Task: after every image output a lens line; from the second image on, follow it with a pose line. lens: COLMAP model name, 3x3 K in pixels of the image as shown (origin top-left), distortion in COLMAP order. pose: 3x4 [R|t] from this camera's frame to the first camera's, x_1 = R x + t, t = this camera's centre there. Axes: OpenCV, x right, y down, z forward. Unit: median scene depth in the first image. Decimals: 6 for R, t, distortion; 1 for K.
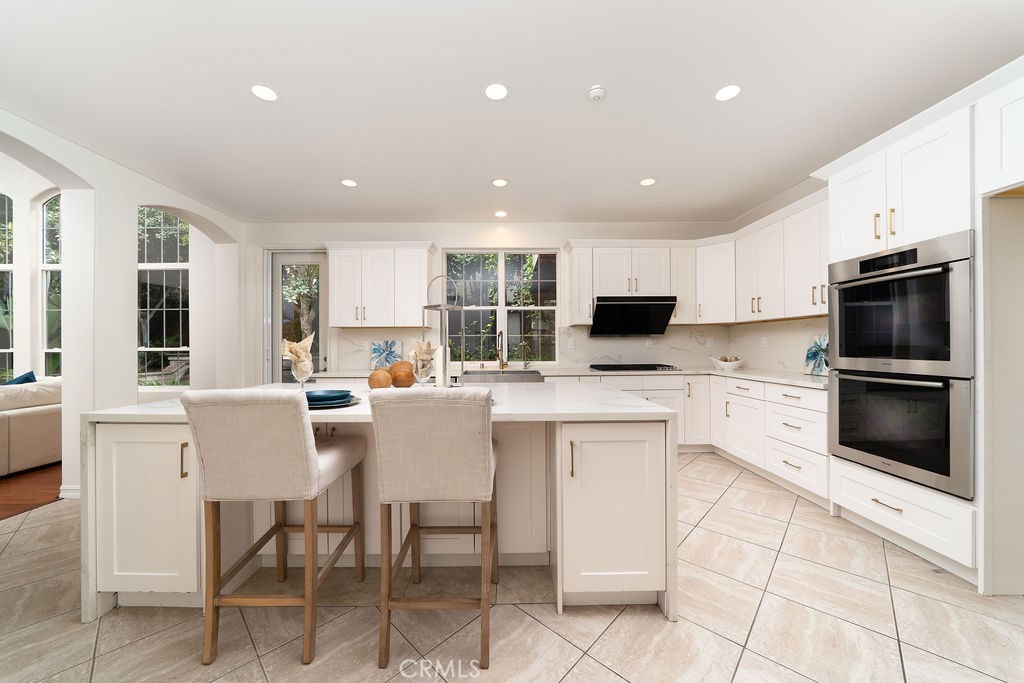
lens RADIAL K [[363.9, 0, 503.4], [0, 363.9, 346.8], [0, 0, 1]] dist [-0.008268, -0.000733]
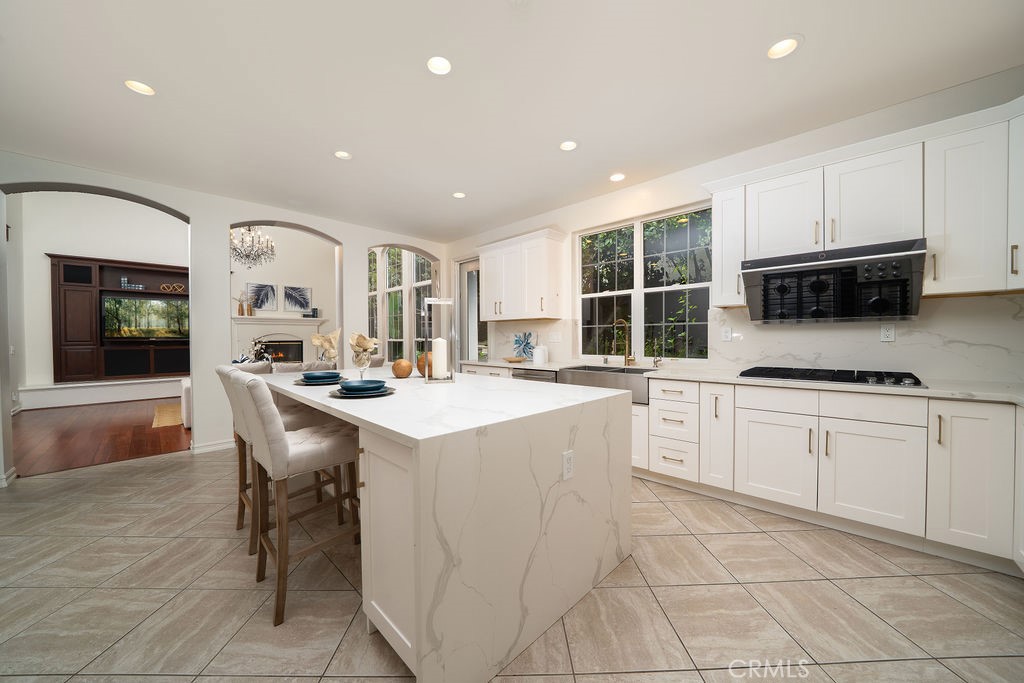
lens RADIAL K [[363.9, 0, 505.1], [0, 363.9, 343.8], [0, 0, 1]] dist [-0.008268, -0.000733]
pose [[0.701342, 0.013058, -0.712705, 0.385799], [0.003854, 0.999748, 0.022109, -0.007611], [0.712814, -0.018253, 0.701115, 0.224825]]
